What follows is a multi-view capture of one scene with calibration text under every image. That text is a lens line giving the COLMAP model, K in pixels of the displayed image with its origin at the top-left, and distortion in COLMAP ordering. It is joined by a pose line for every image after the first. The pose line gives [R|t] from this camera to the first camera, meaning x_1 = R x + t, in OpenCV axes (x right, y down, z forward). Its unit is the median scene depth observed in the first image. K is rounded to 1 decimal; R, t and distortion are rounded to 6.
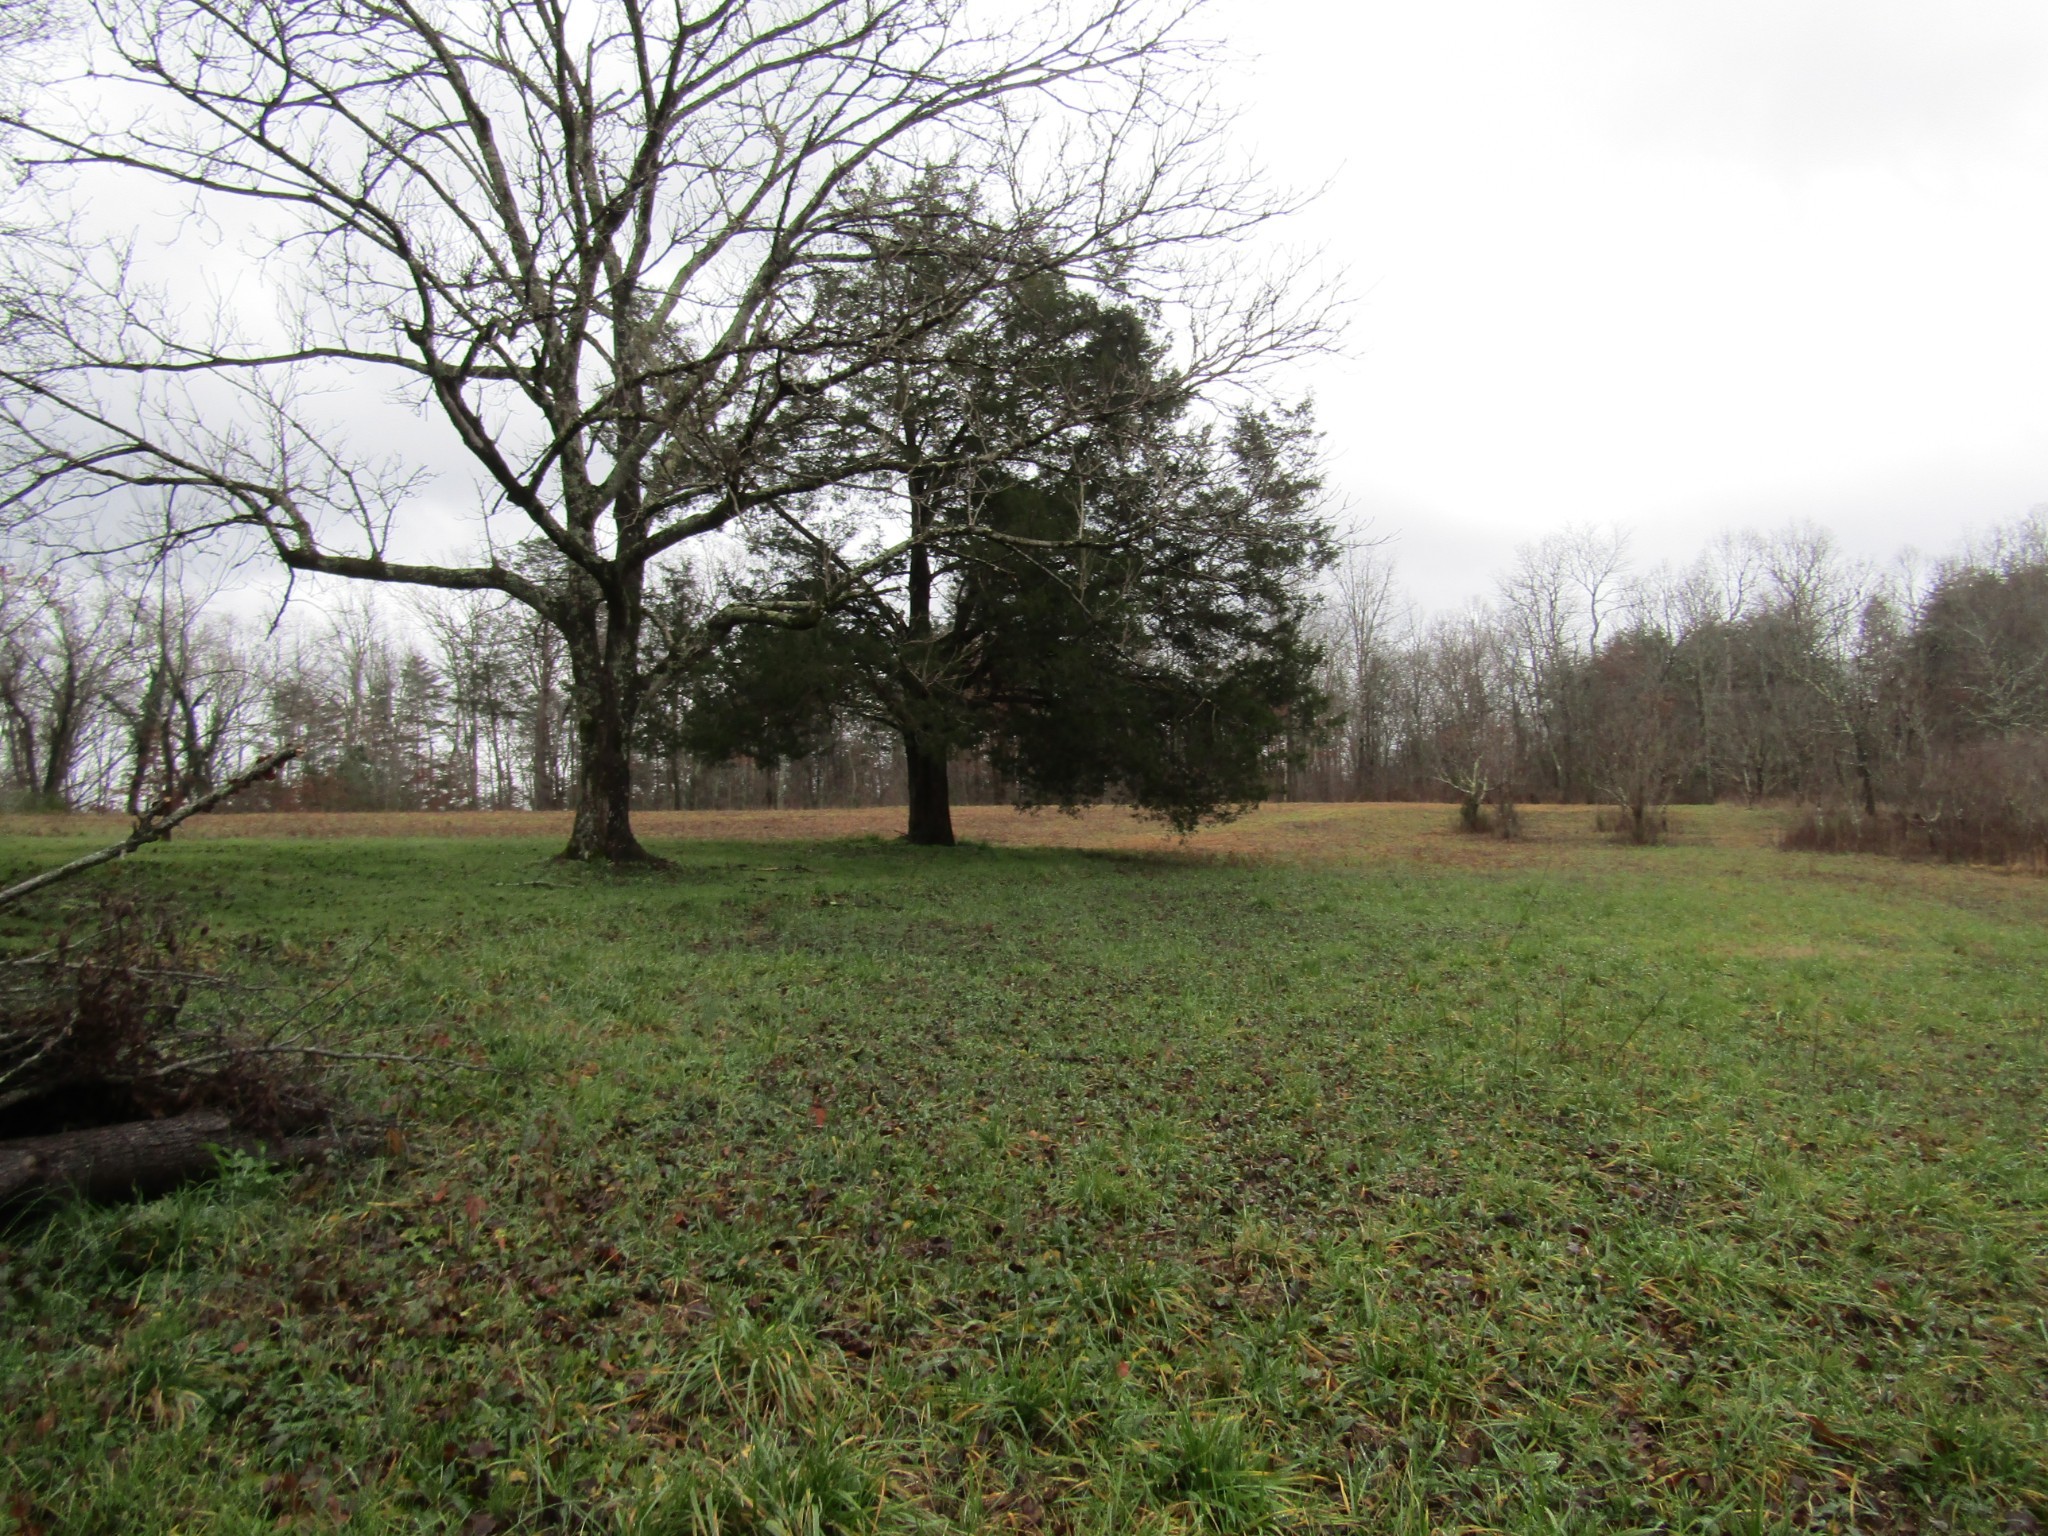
lens RADIAL K [[1457.7, 0, 1027.6], [0, 1457.7, 770.4], [0, 0, 1]] dist [-0.006565, -0.000517]
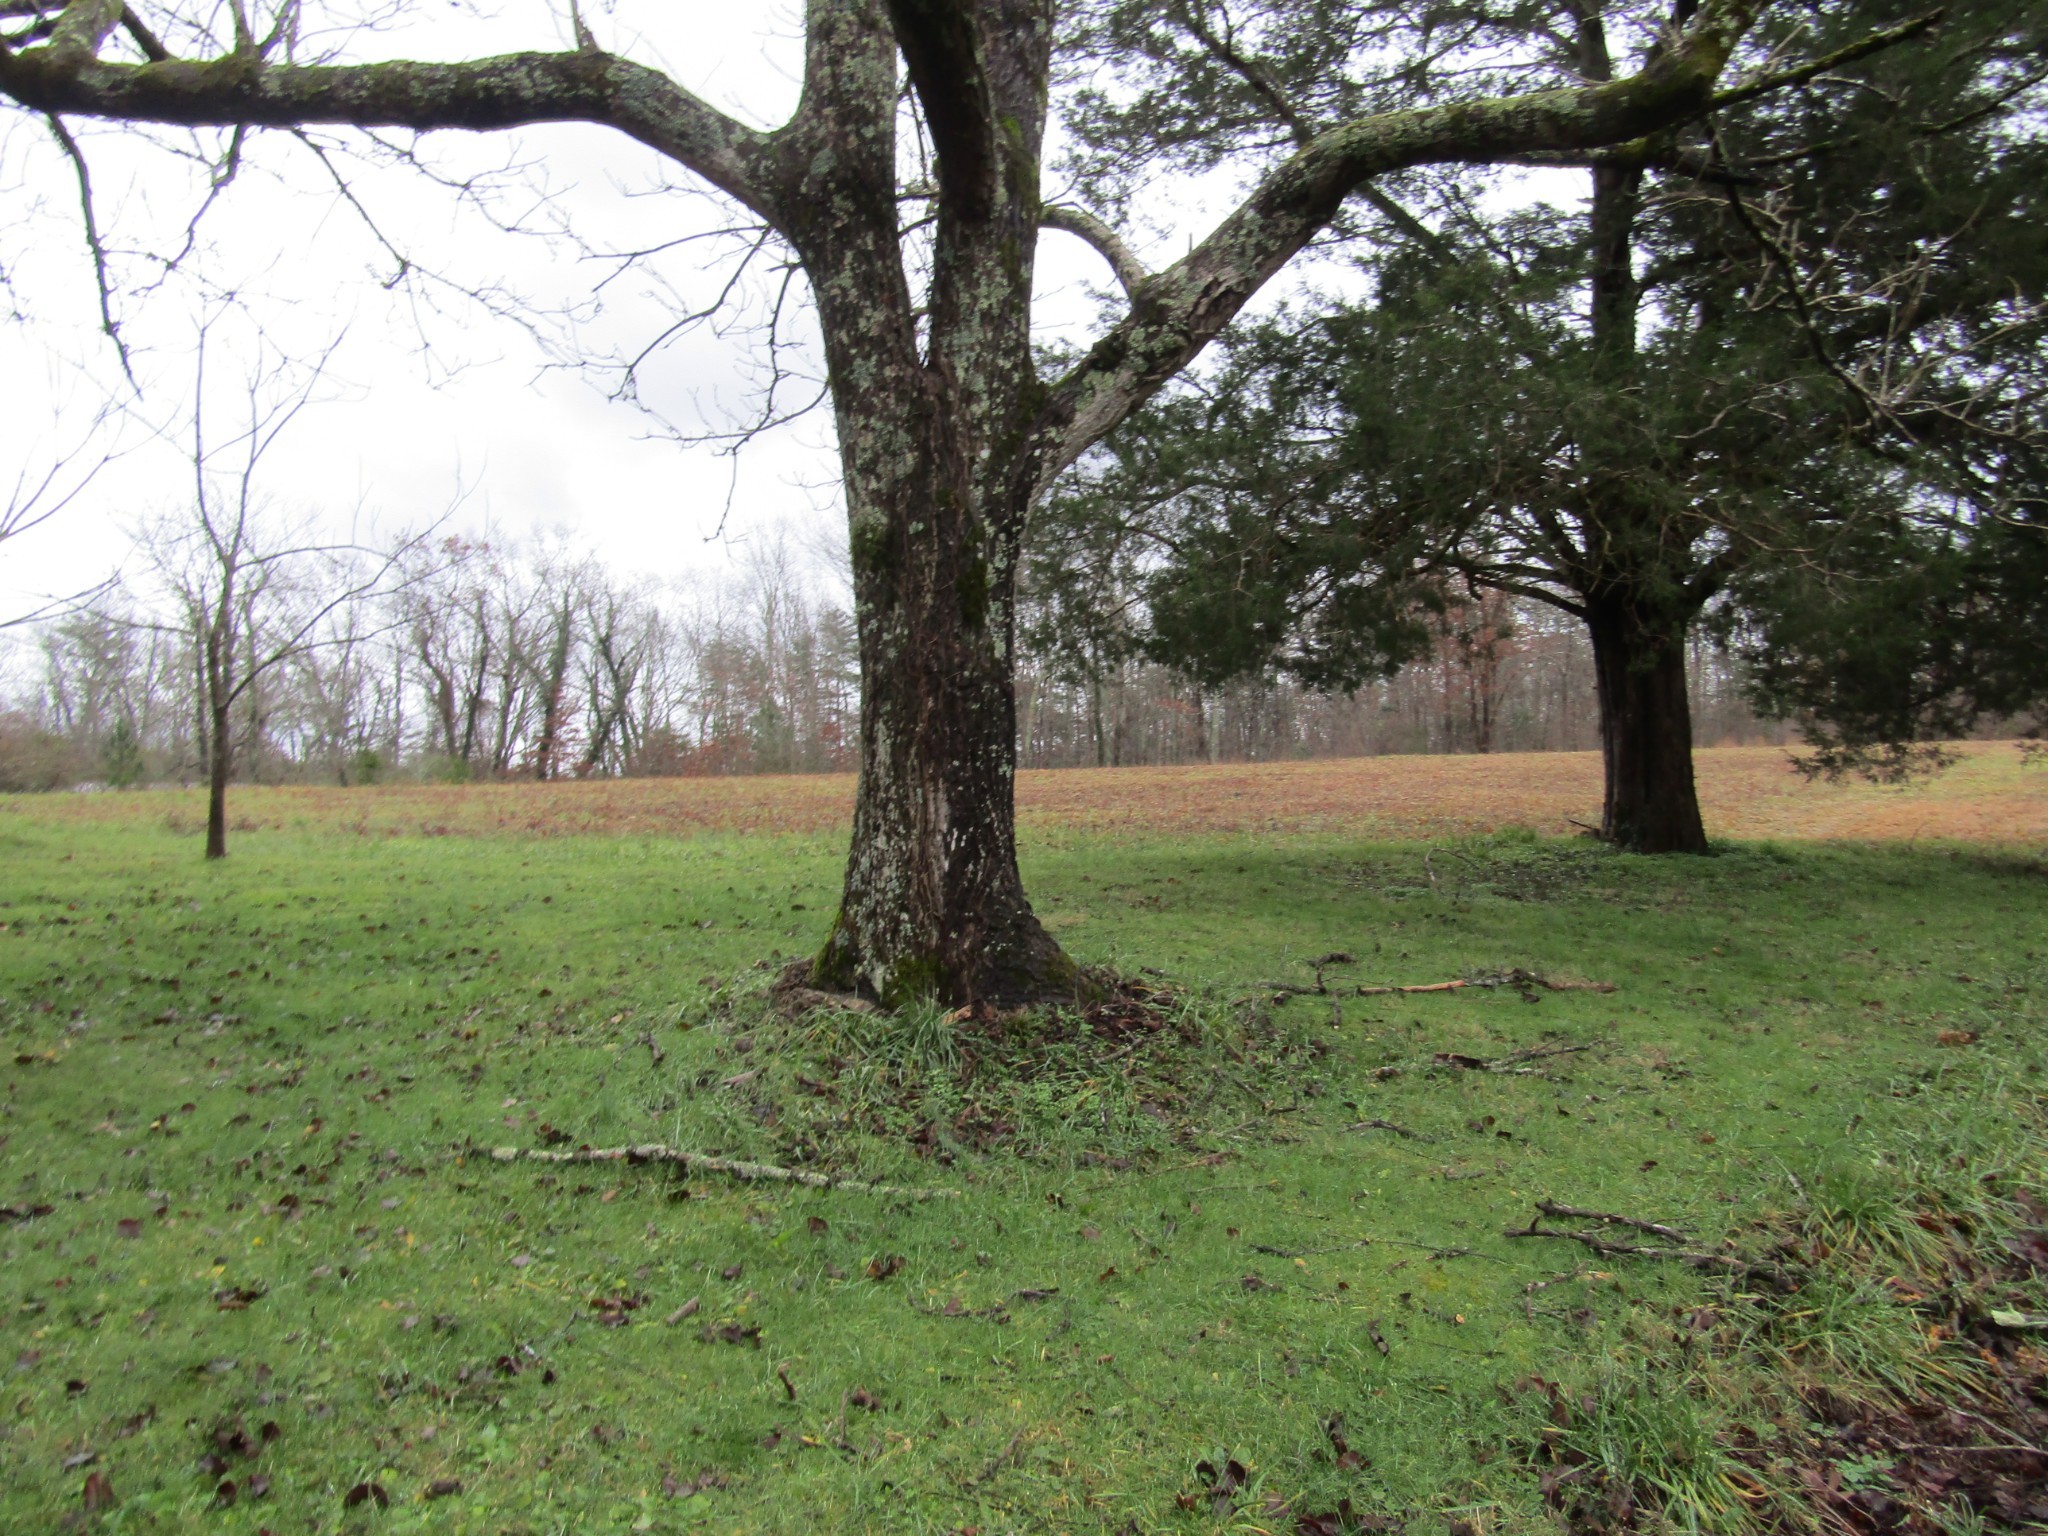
lens RADIAL K [[1457.7, 0, 1024.2], [0, 1457.7, 768.3], [0, 0, 1]] dist [-0.006565, -0.000517]
pose [[0.959900, -0.015569, -0.279912, -0.133205], [0.025206, 0.999206, 0.030862, 0.004940], [0.279209, -0.036680, 0.959530, 0.506287]]
